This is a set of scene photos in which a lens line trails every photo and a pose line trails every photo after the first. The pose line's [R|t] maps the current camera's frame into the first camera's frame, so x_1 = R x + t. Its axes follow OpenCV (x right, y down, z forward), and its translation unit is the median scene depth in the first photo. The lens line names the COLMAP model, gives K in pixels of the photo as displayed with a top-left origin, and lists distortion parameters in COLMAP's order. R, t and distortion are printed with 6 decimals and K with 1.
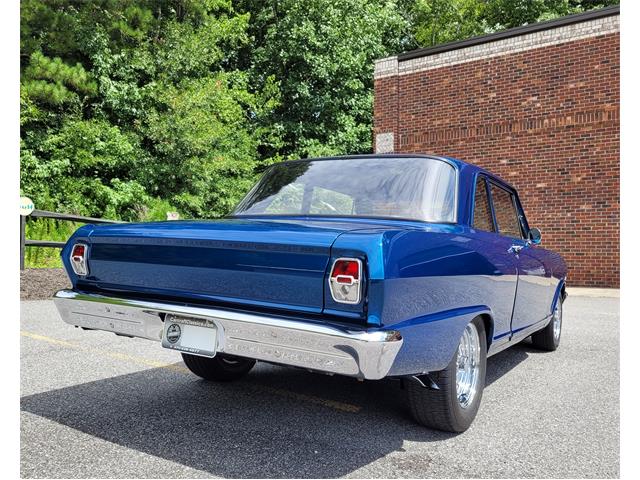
lens RADIAL K [[562.4, 0, 316.0], [0, 562.4, 239.6], [0, 0, 1]] dist [0.026605, -0.010768]
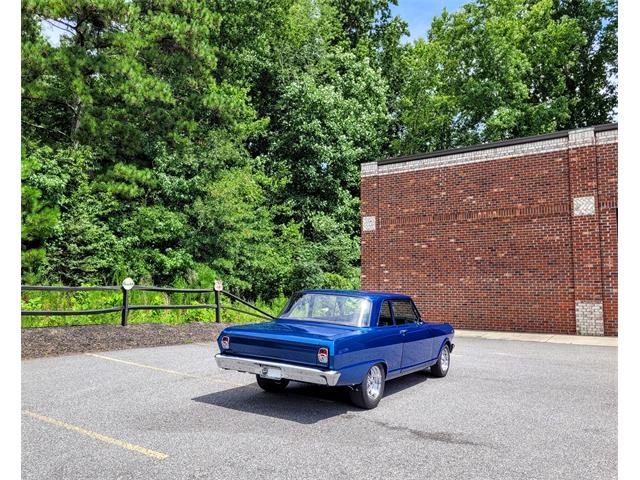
lens RADIAL K [[519.5, 0, 320.9], [0, 519.5, 235.5], [0, 0, 1]] dist [0.035857, -0.000390]
pose [[0.999976, -0.006797, -0.001395, 0.006237], [0.006674, 0.997215, -0.074280, -0.050145], [0.001896, 0.074269, 0.997236, -0.262221]]
